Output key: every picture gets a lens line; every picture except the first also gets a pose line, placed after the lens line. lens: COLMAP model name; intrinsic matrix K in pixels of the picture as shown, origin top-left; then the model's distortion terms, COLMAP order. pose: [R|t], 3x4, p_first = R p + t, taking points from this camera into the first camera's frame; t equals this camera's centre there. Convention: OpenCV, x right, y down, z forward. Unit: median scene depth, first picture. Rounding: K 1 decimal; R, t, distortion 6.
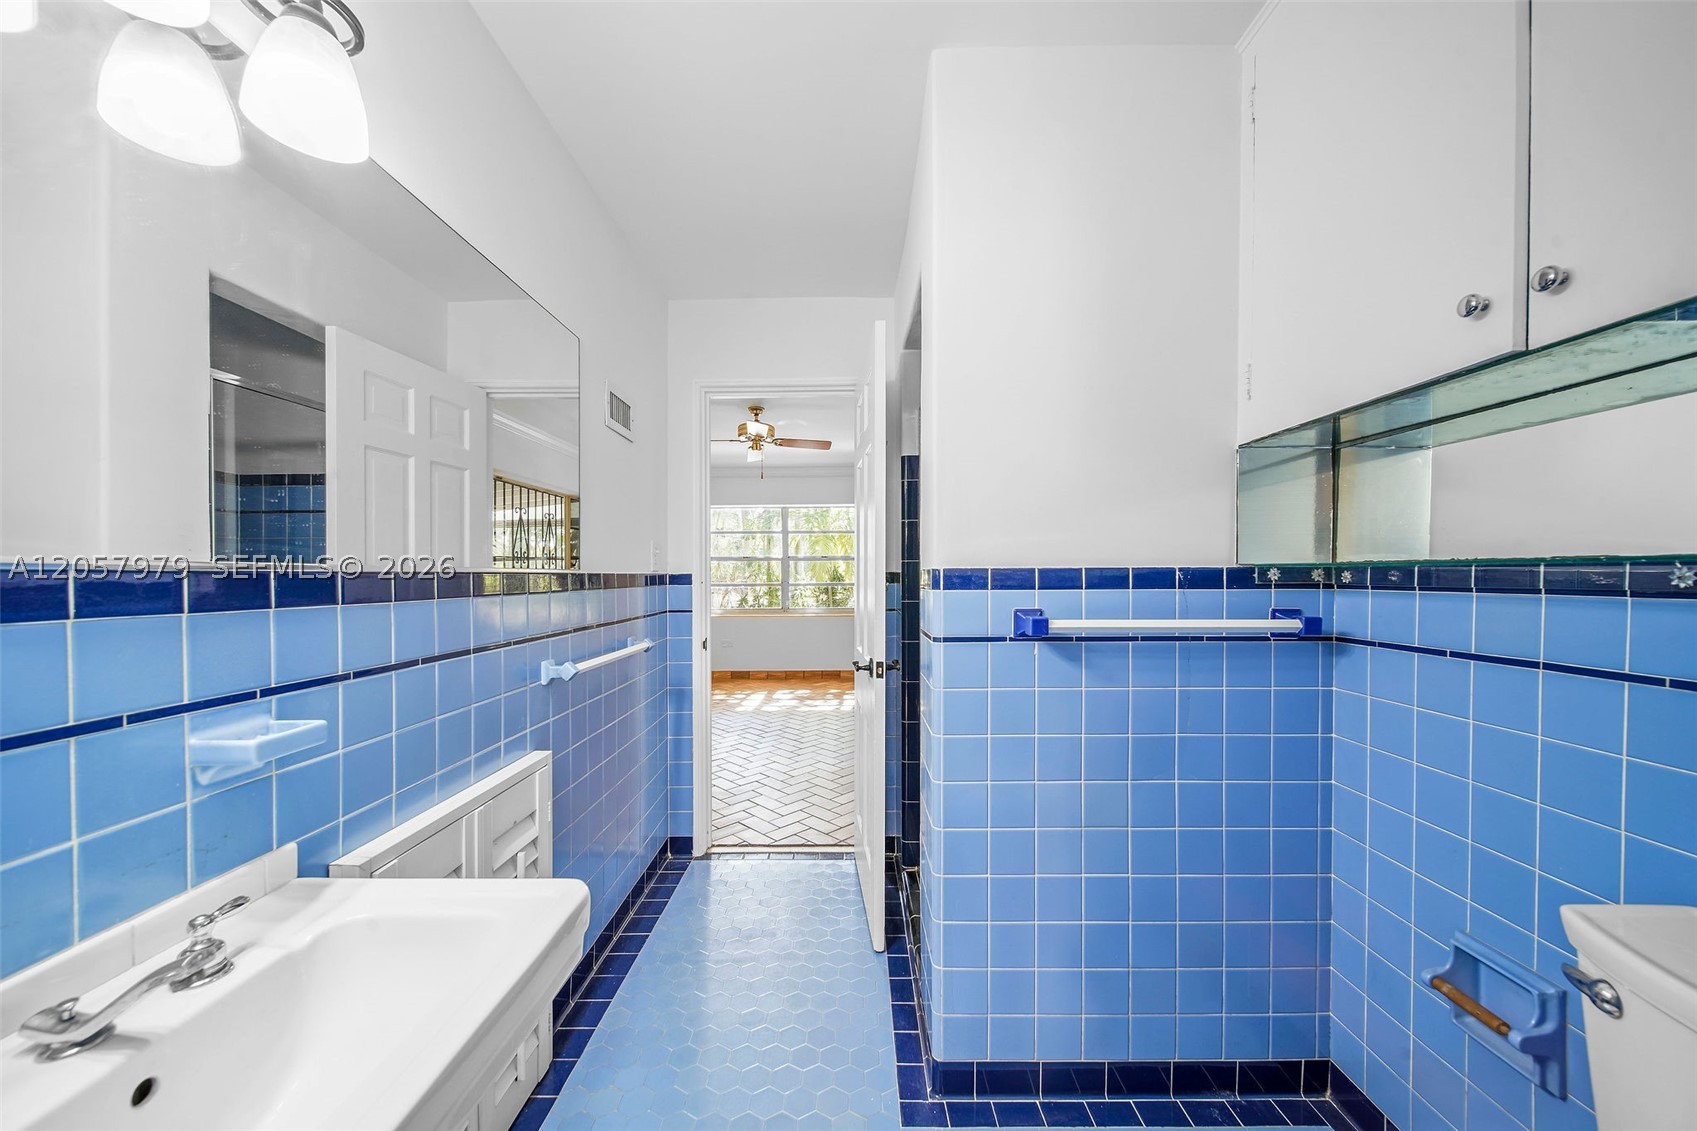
lens RADIAL K [[616.9, 0, 850.8], [0, 616.9, 575.9], [0, 0, 1]] dist [-0.000306, -0.001023]
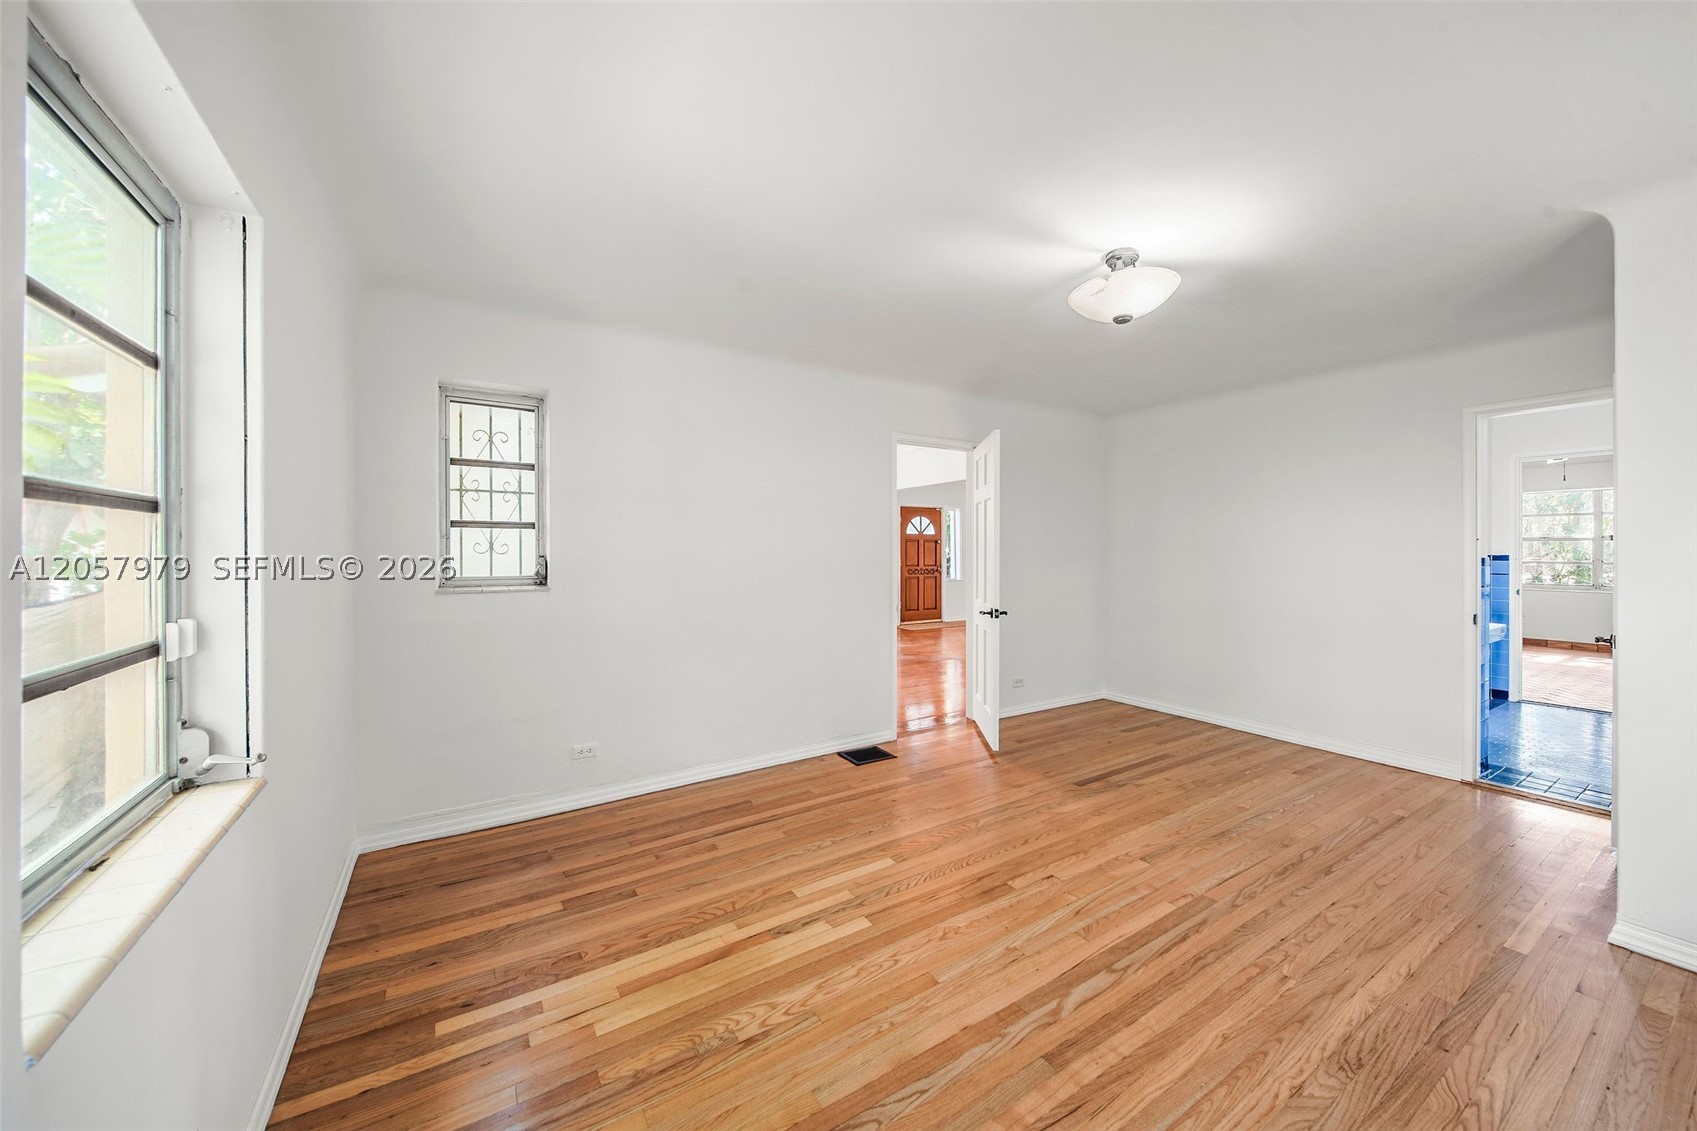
lens RADIAL K [[616.9, 0, 845.7], [0, 616.9, 555.9], [0, 0, 1]] dist [-0.000306, -0.001023]
pose [[0.534541, 0.006171, -0.845120, 0.085714], [-0.000436, 0.999975, 0.007026, -0.004268], [0.845143, -0.003387, 0.534530, -0.585099]]
